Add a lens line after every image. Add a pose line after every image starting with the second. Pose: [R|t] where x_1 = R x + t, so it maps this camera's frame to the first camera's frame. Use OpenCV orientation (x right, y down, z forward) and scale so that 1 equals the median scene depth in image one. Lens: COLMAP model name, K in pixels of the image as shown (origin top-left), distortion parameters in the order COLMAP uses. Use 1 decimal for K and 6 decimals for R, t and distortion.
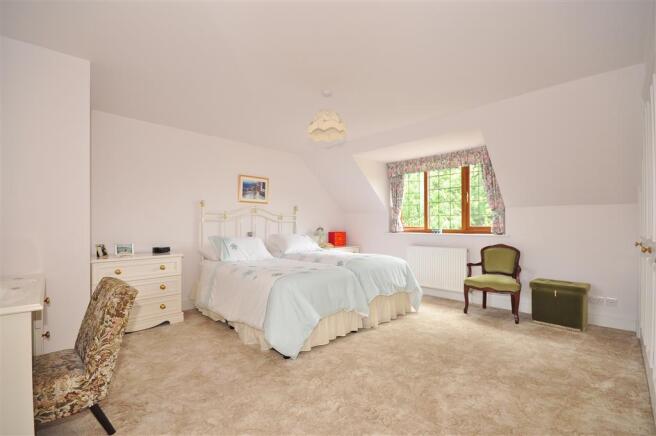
lens RADIAL K [[295.4, 0, 327.5], [0, 295.4, 220.2], [0, 0, 1]] dist [0.000665, -0.005975]
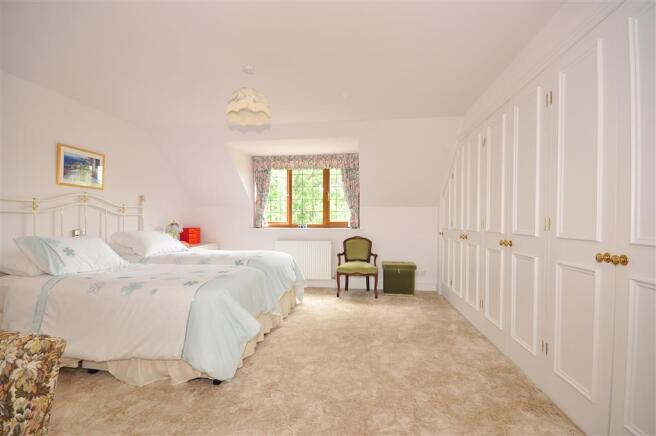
lens RADIAL K [[295.4, 0, 327.9], [0, 295.4, 219.6], [0, 0, 1]] dist [0.000665, -0.005975]
pose [[0.781599, 0.005091, 0.623760, -0.313034], [-0.014500, 0.999845, 0.010008, 0.002539], [-0.623612, -0.016867, 0.781552, 0.139971]]
